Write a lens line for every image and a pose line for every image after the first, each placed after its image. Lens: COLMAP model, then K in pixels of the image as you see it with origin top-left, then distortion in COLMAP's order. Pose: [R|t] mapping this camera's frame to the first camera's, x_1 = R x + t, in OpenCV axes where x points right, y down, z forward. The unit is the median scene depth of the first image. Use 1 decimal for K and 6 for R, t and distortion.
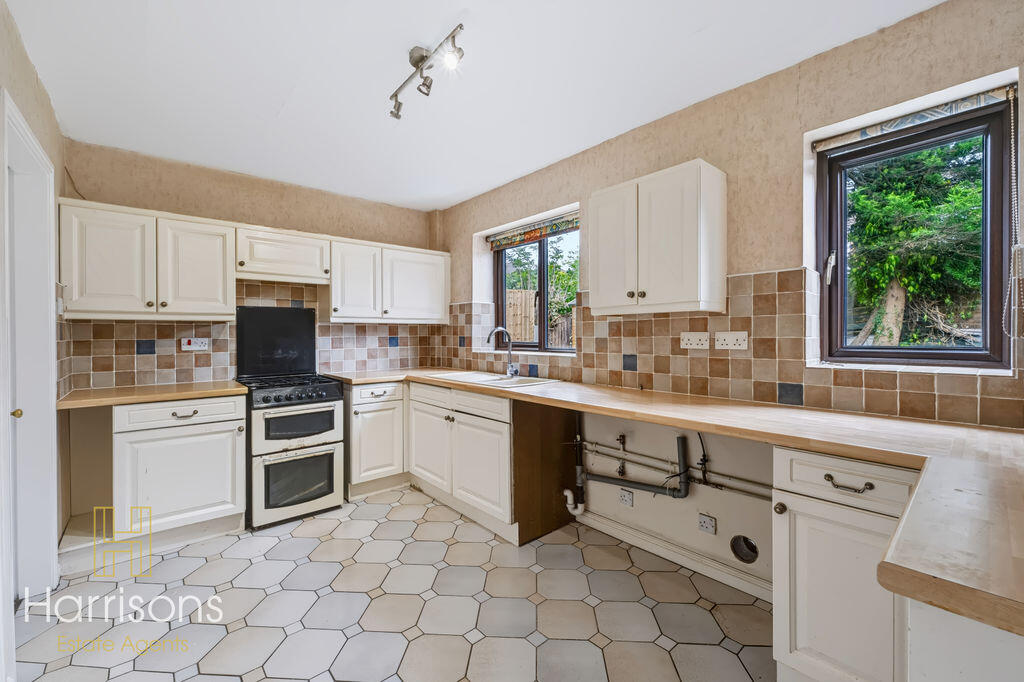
lens RADIAL K [[422.2, 0, 510.9], [0, 422.2, 333.9], [0, 0, 1]] dist [-0.000233, -0.000122]
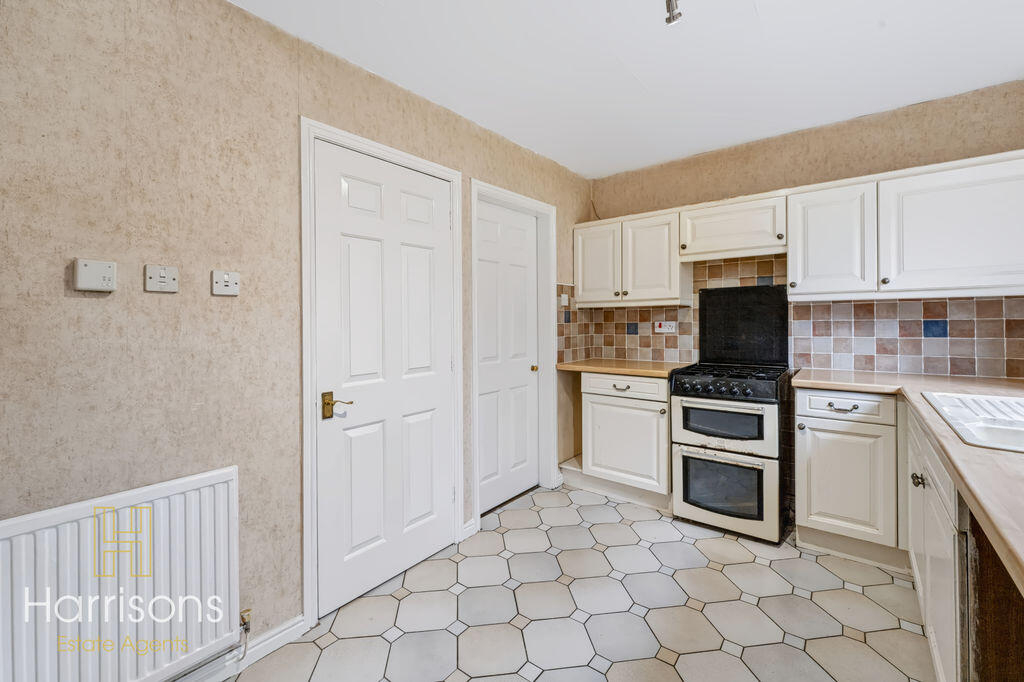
lens RADIAL K [[429.6, 0, 511.6], [0, 429.6, 318.6], [0, 0, 1]] dist [-0.000639, -0.000216]
pose [[0.188583, -0.000417, -0.982057, 0.278041], [0.008220, 0.999966, 0.001154, -0.001963], [0.982023, -0.008290, 0.188580, 0.410523]]
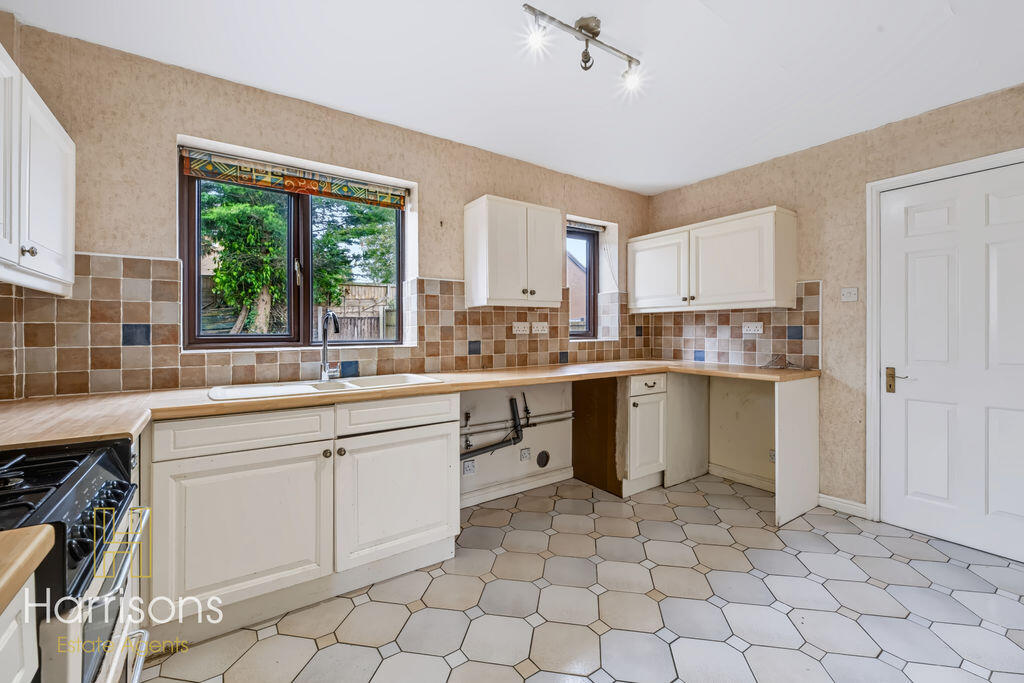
lens RADIAL K [[422.2, 0, 510.9], [0, 422.2, 334.4], [0, 0, 1]] dist [-0.000233, -0.000122]
pose [[0.113074, -0.003673, 0.993580, -0.737137], [0.005722, 0.999979, 0.003046, 0.024885], [-0.993570, 0.005340, 0.113093, 0.666296]]
